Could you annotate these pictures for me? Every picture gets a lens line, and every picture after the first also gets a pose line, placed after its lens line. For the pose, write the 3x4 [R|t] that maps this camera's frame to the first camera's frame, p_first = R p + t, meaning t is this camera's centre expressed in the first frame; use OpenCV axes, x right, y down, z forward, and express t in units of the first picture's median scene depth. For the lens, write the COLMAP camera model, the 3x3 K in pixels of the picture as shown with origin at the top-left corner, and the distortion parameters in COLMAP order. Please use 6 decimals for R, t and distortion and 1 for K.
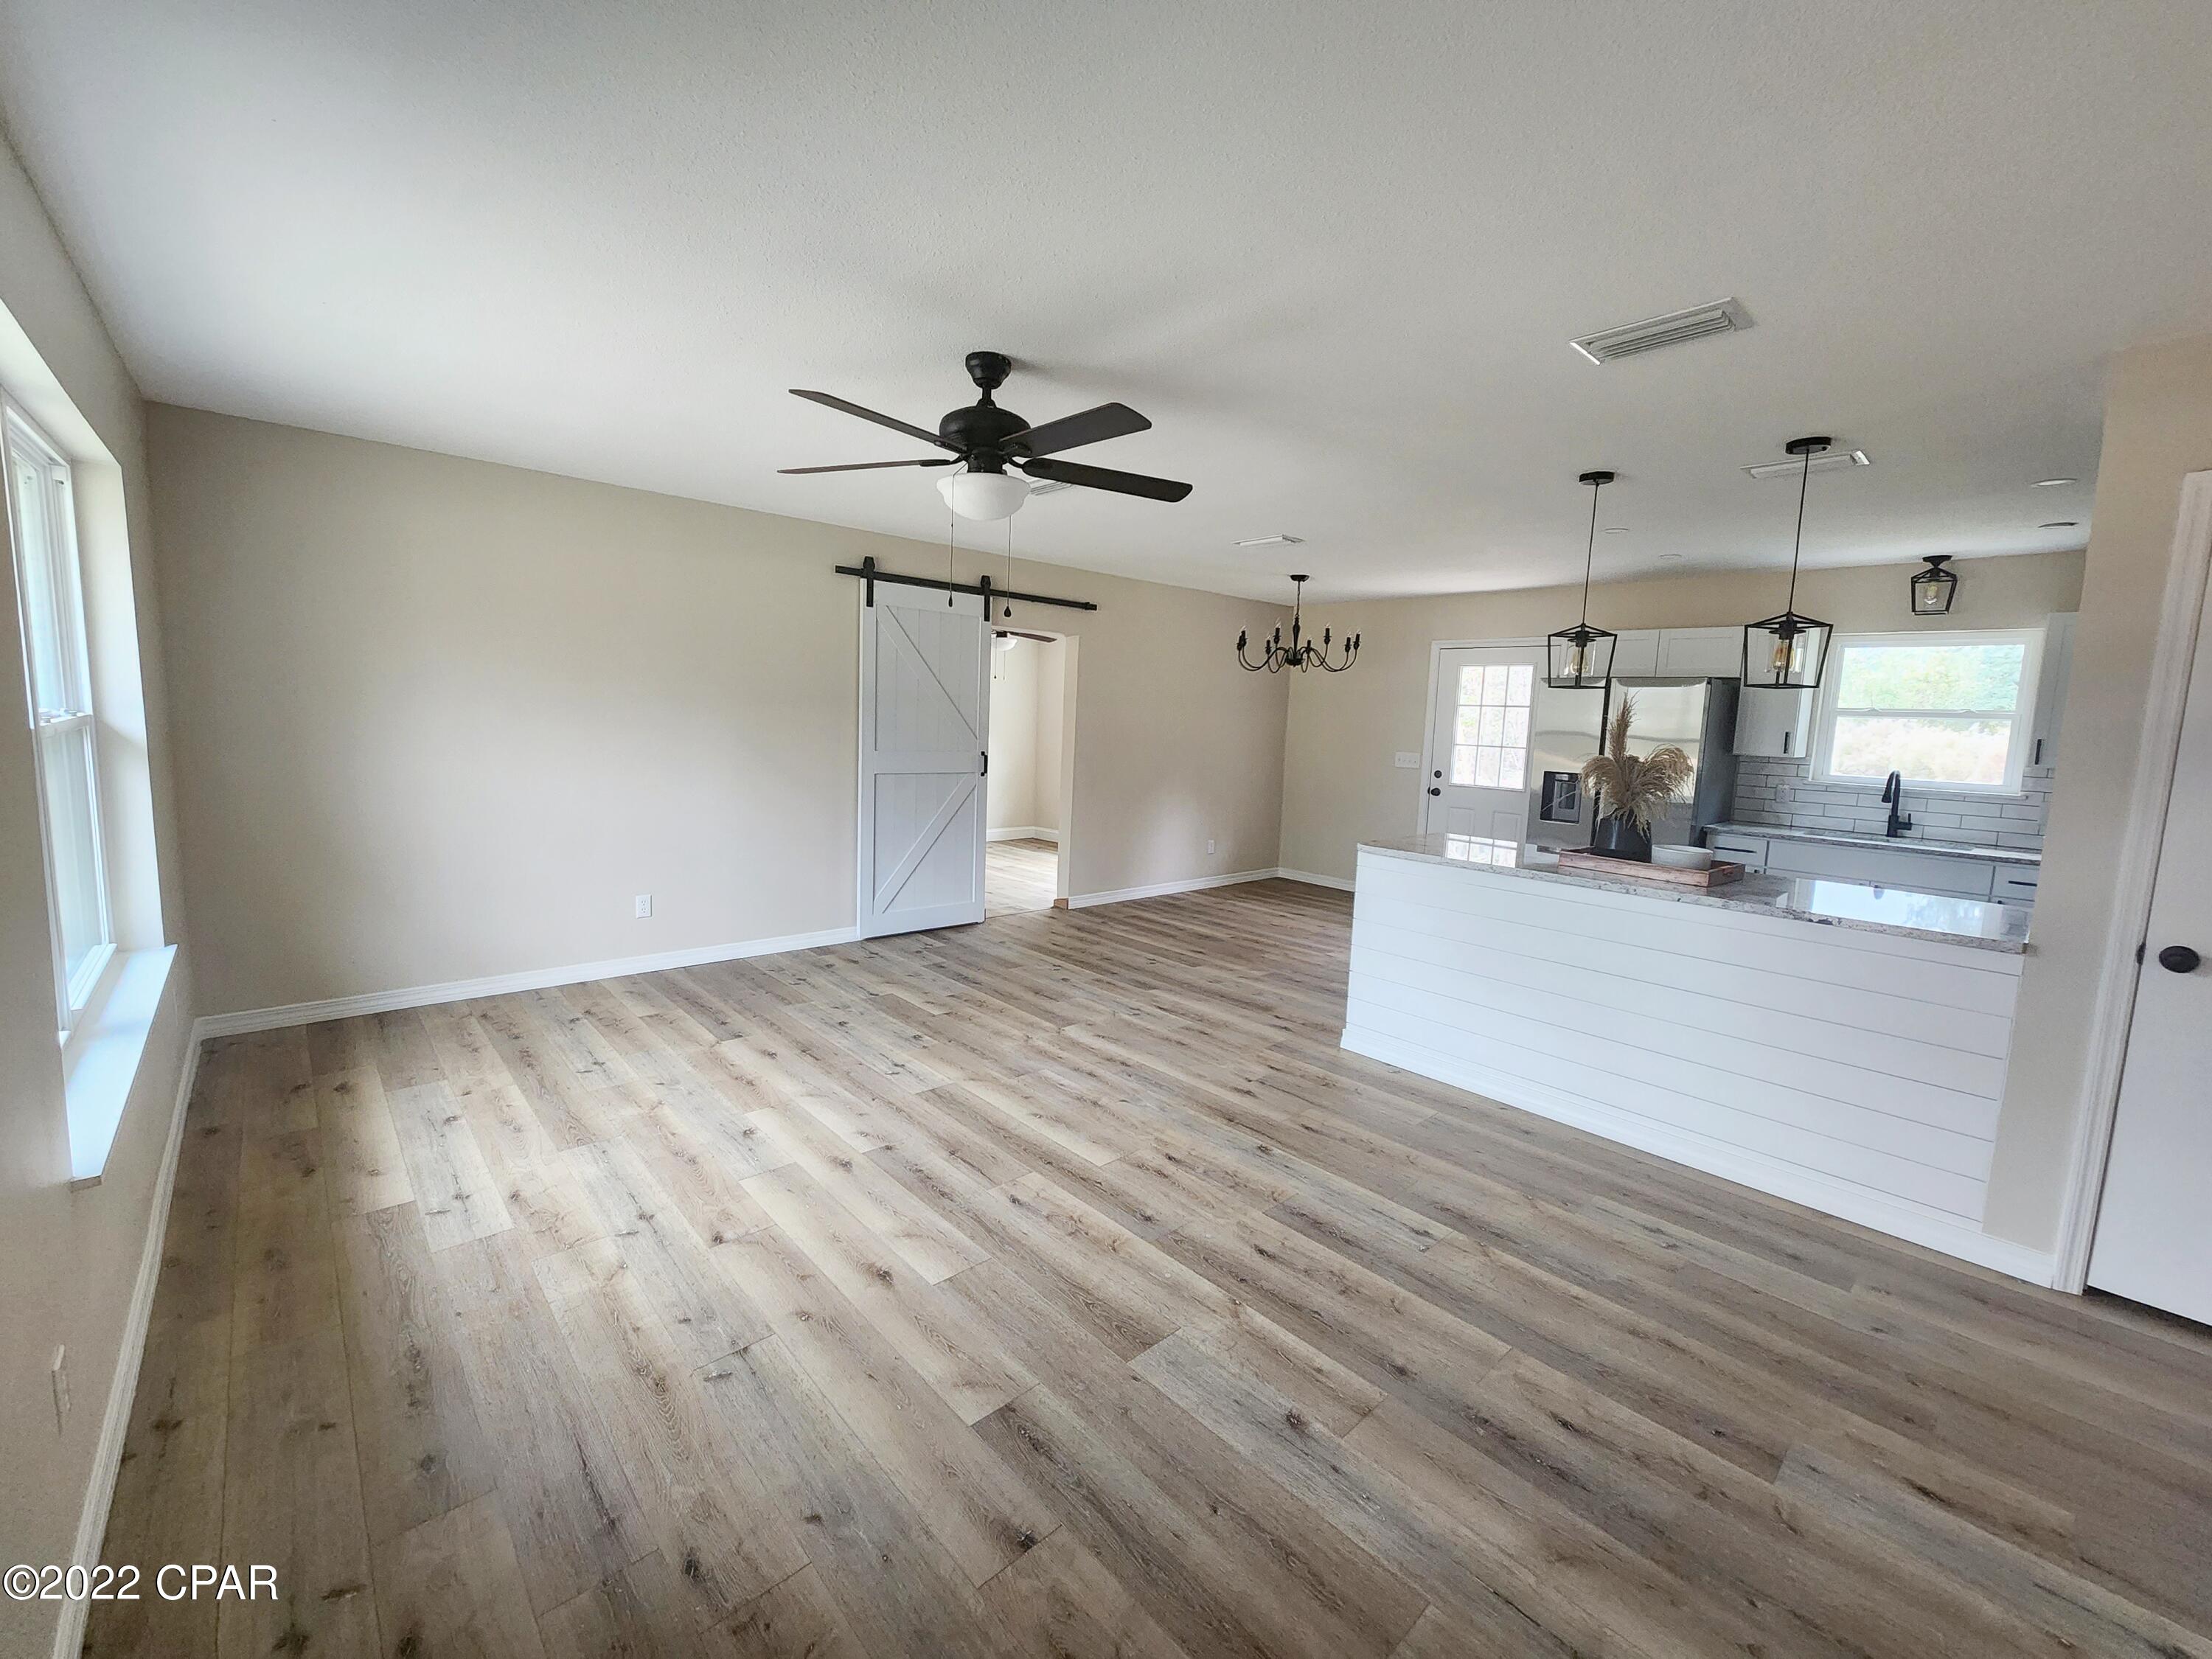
lens RADIAL K [[910.6, 0, 1102.8], [0, 910.6, 811.1], [0, 0, 1]] dist [-0.000586, -0.000267]
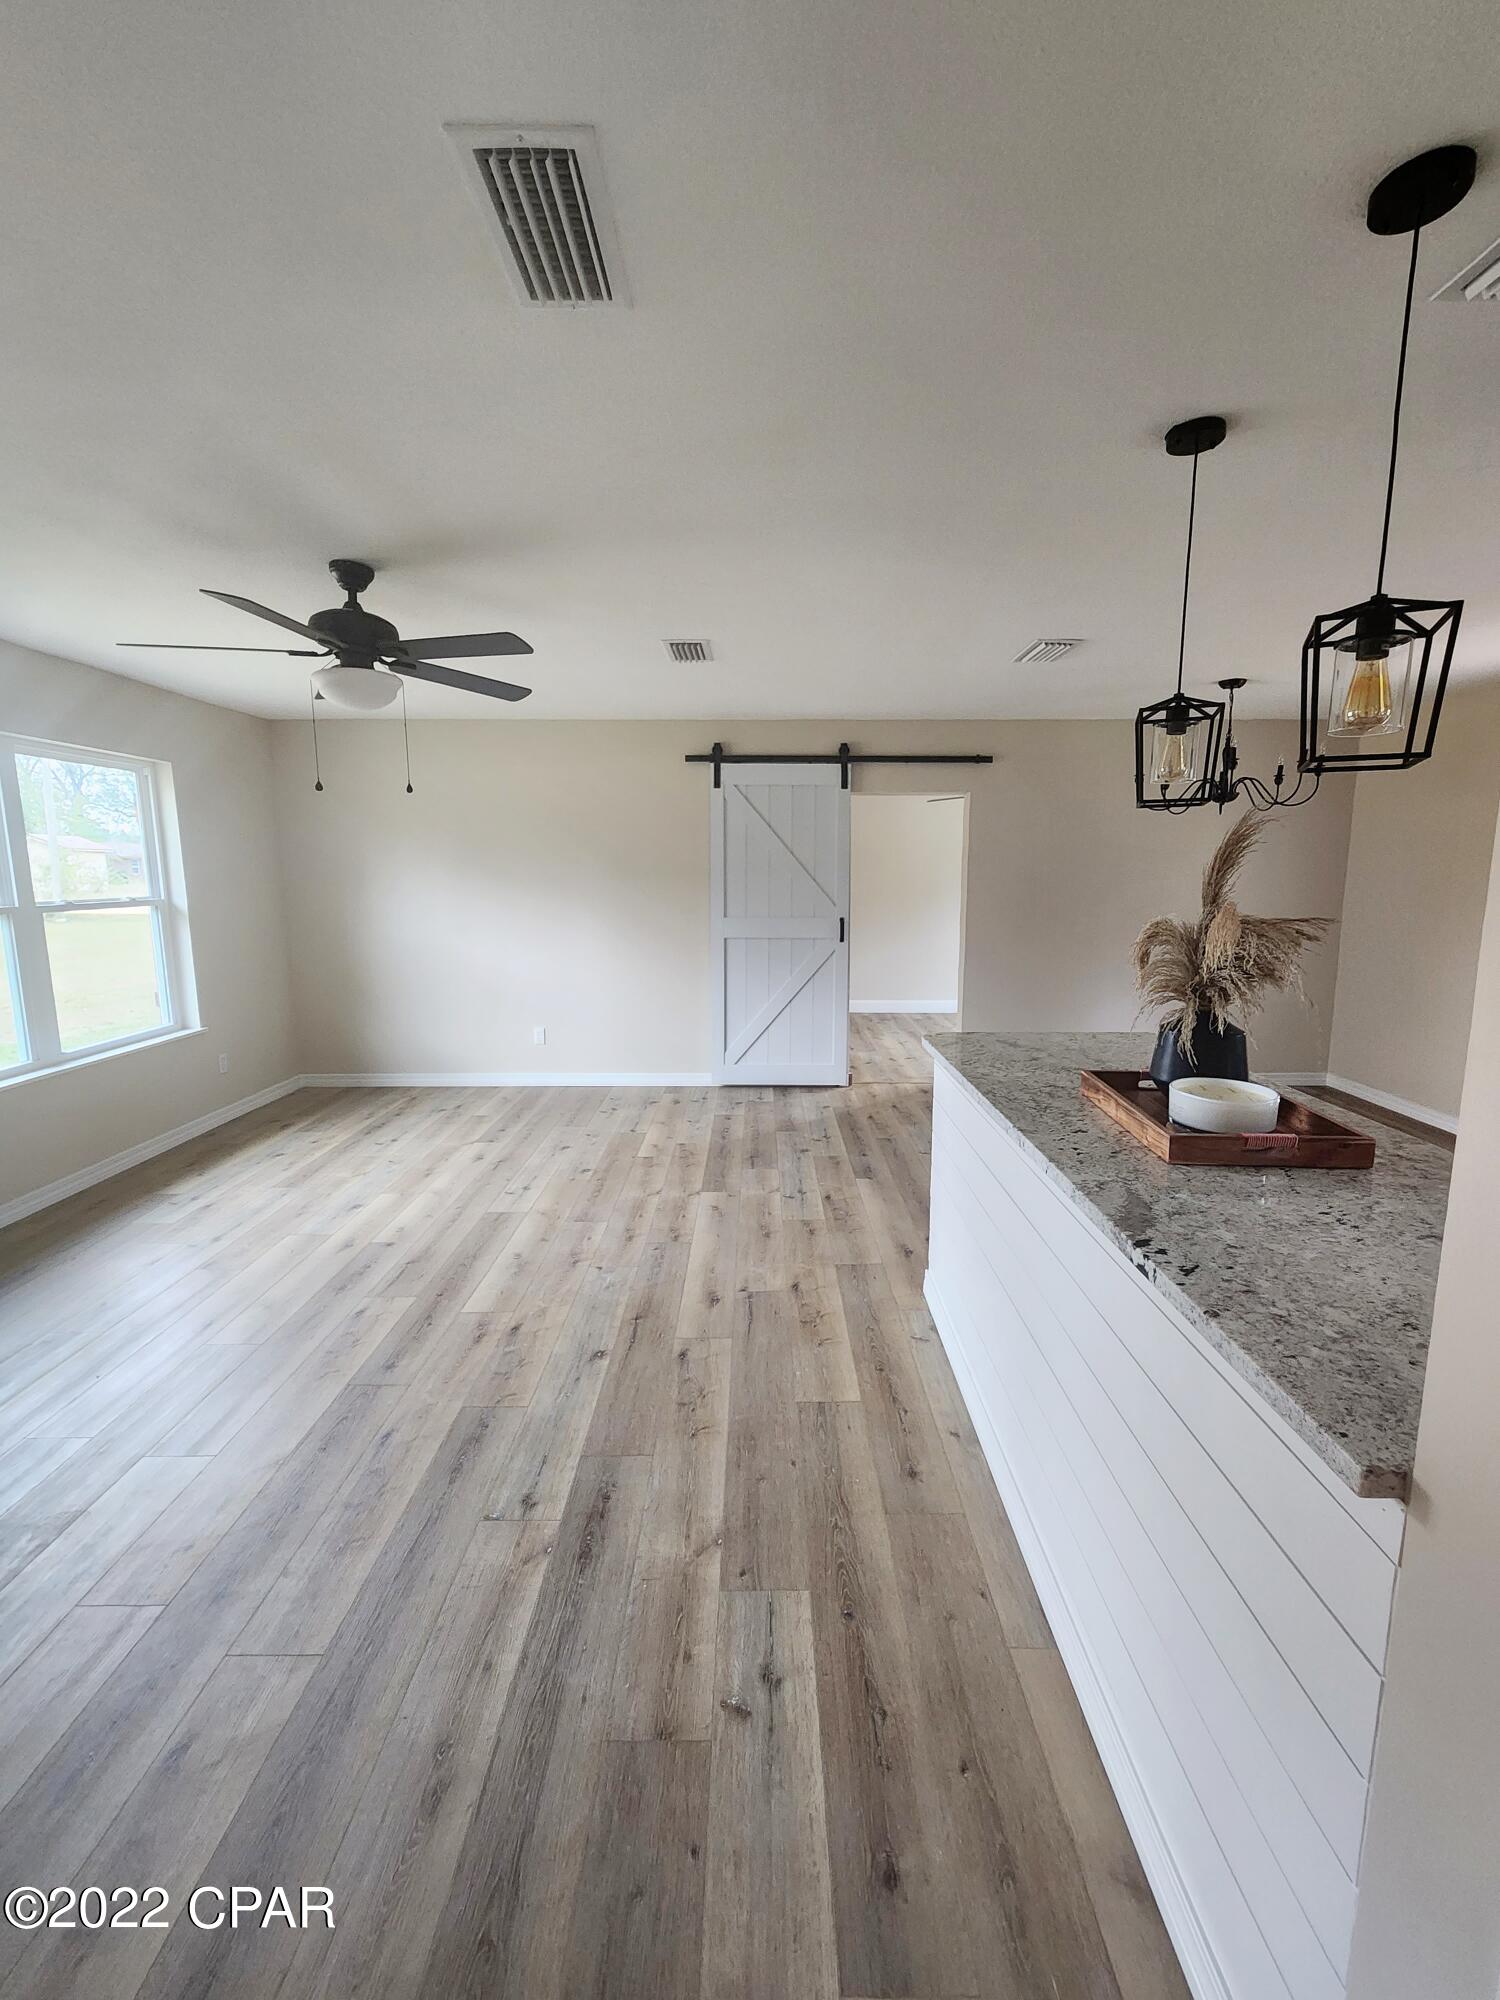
lens RADIAL K [[823.3, 0, 768.6], [0, 823.3, 1006.1], [0, 0, 1]] dist [-0.000586, -0.000267]
pose [[0.747411, 0.067475, -0.660926, 0.635992], [-0.043957, 0.997672, 0.052145, -0.019436], [0.662906, -0.009922, 0.748637, 0.389970]]
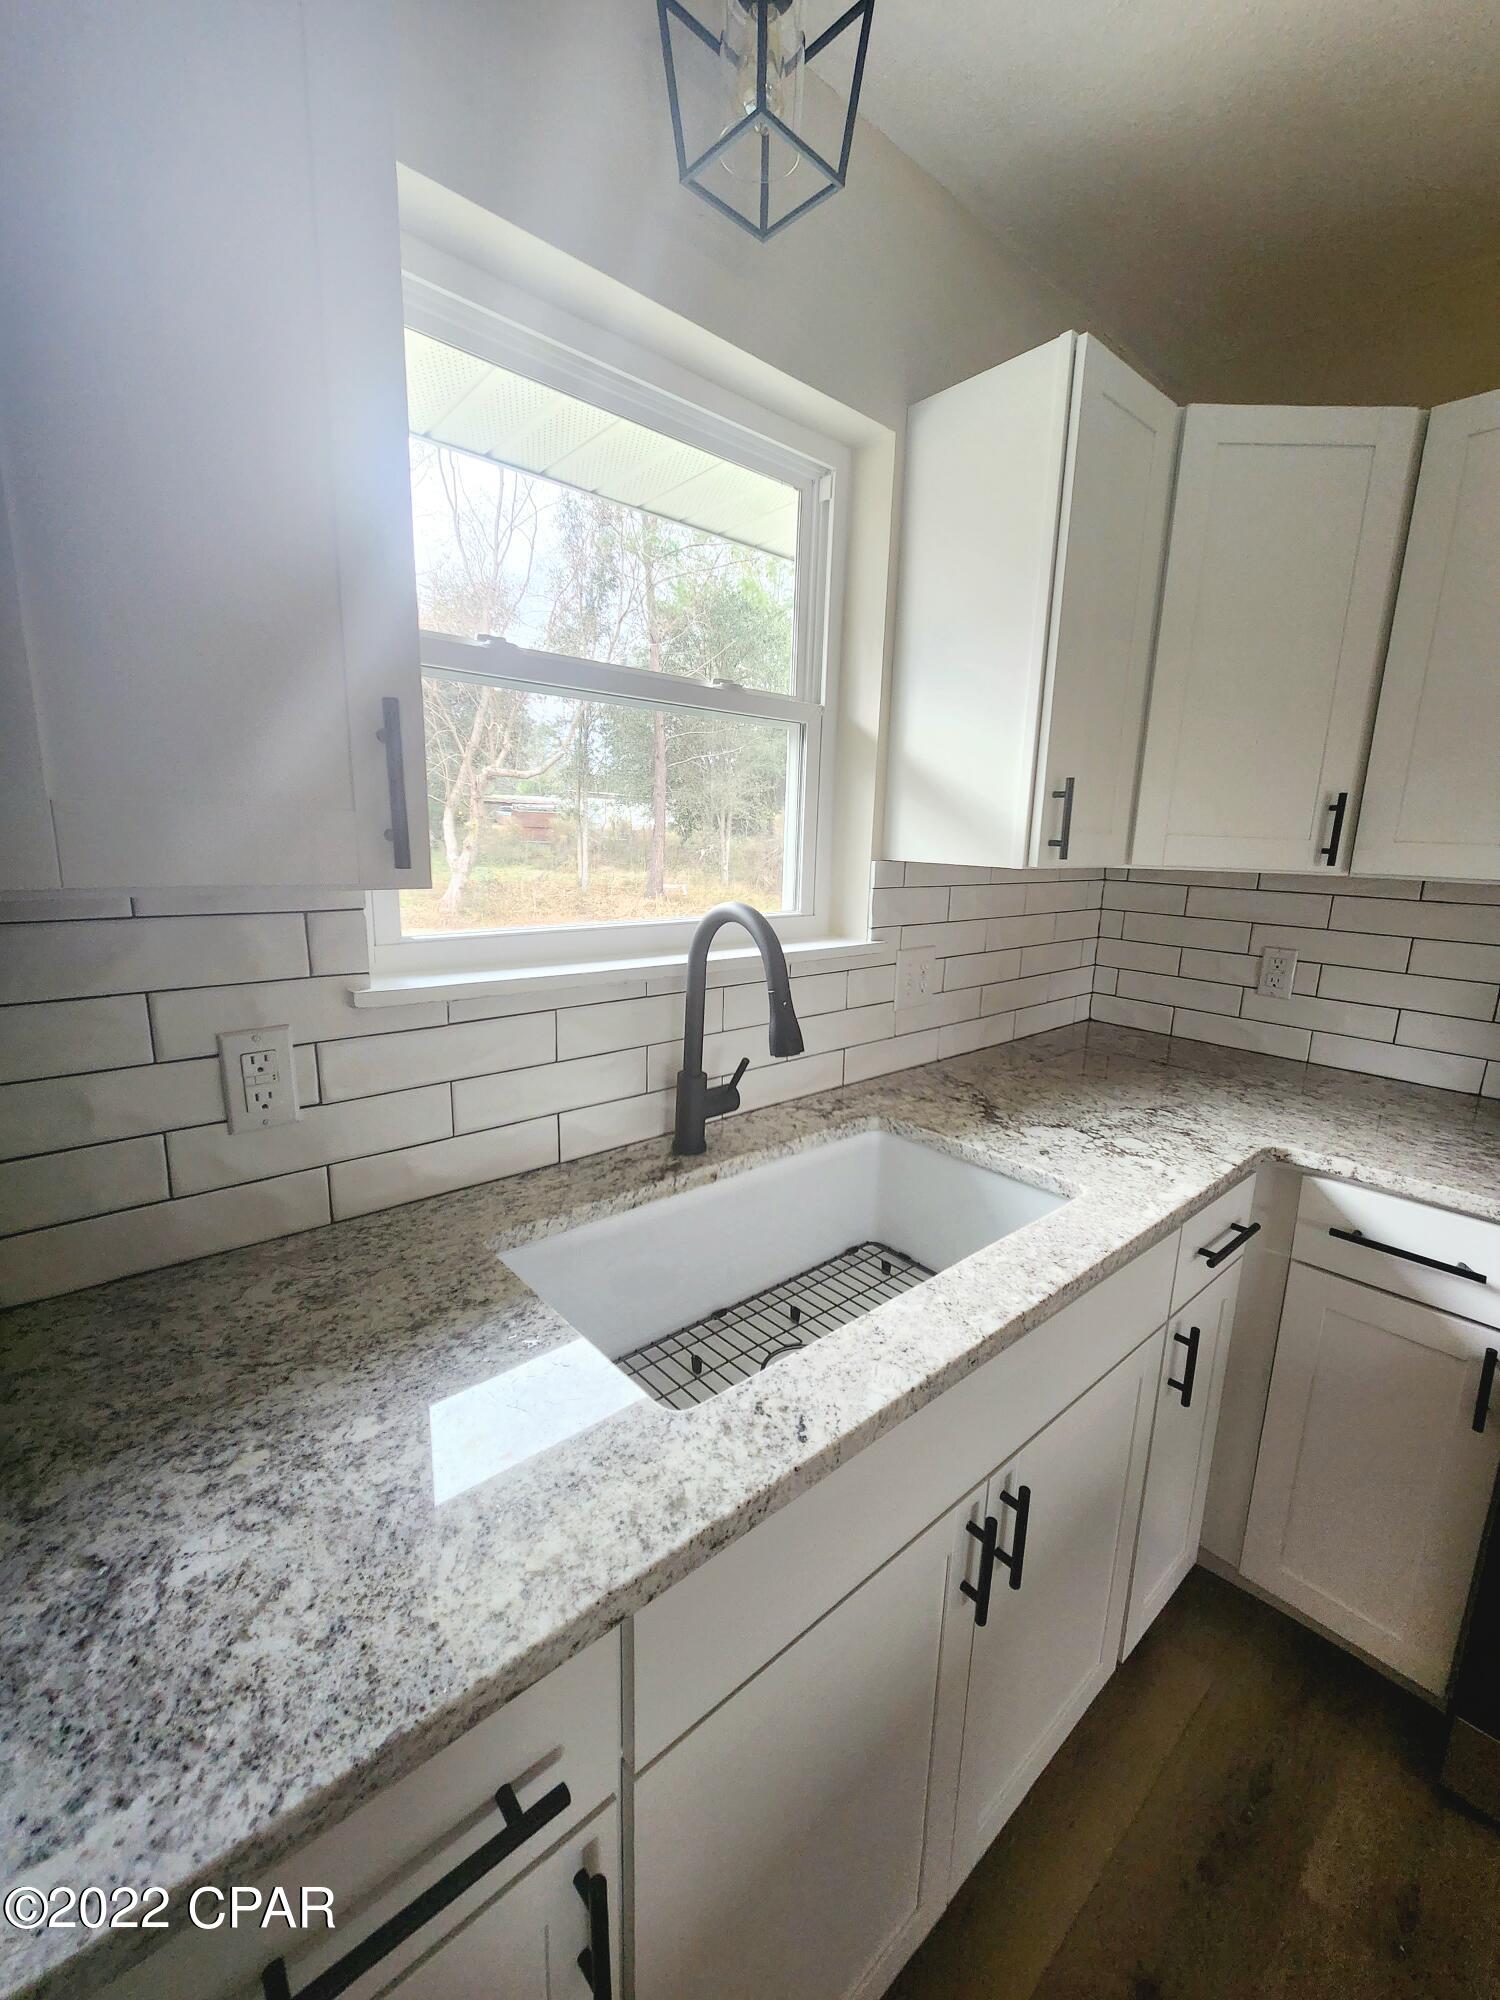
lens RADIAL K [[823.3, 0, 759.2], [0, 823.3, 996.1], [0, 0, 1]] dist [-0.000586, -0.000267]
pose [[0.010570, -0.235034, 0.971930, 0.836143], [0.077113, 0.969281, 0.233554, -0.091844], [-0.996966, 0.072480, 0.028370, 1.261916]]
